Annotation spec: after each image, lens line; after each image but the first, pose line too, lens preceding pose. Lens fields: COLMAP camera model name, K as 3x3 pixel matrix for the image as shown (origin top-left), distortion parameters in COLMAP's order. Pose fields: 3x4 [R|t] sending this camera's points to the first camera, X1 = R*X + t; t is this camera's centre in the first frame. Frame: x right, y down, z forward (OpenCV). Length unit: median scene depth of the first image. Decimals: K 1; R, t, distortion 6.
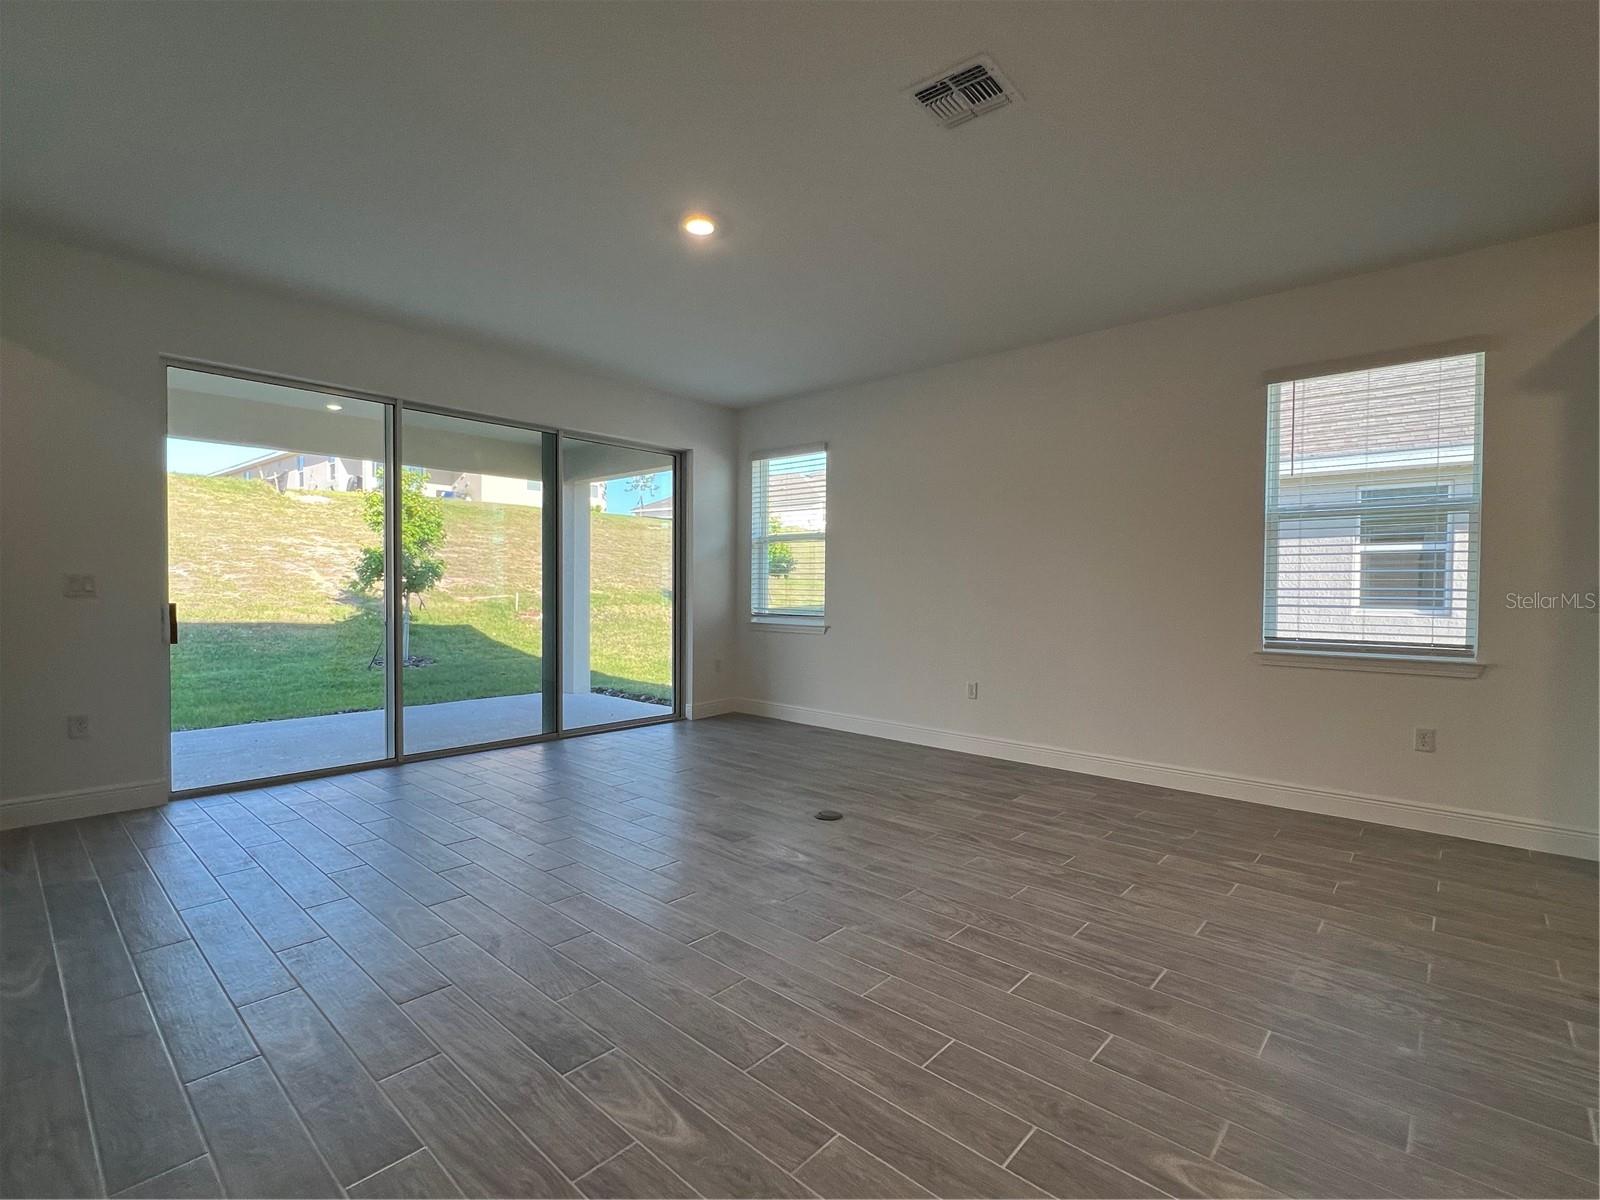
lens RADIAL K [[747.2, 0, 798.6], [0, 747.2, 608.5], [0, 0, 1]] dist [0.003939, -0.000908]
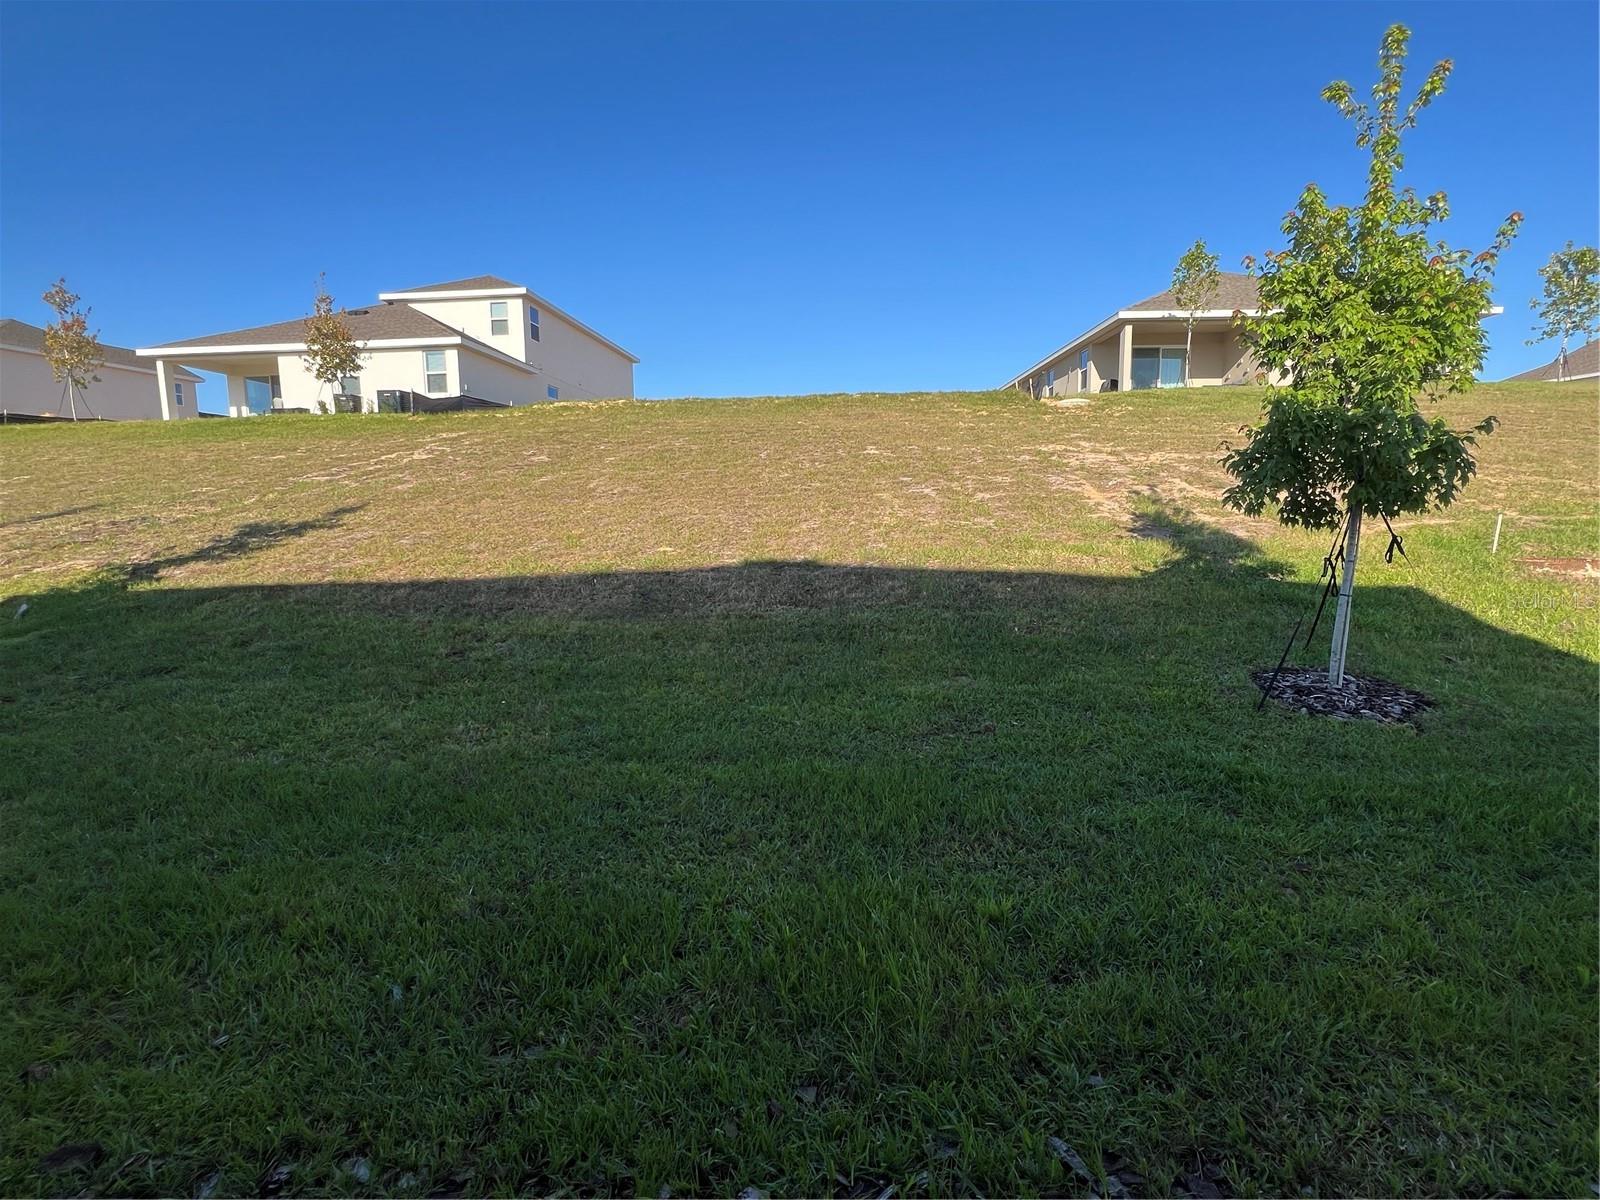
lens RADIAL K [[747.2, 0, 805.5], [0, 747.2, 606.8], [0, 0, 1]] dist [0.003939, -0.000908]
pose [[0.634573, 0.082873, -0.768407, -0.336209], [-0.007751, 0.994867, 0.100895, -0.009265], [0.772824, -0.058069, 0.631958, 0.445941]]
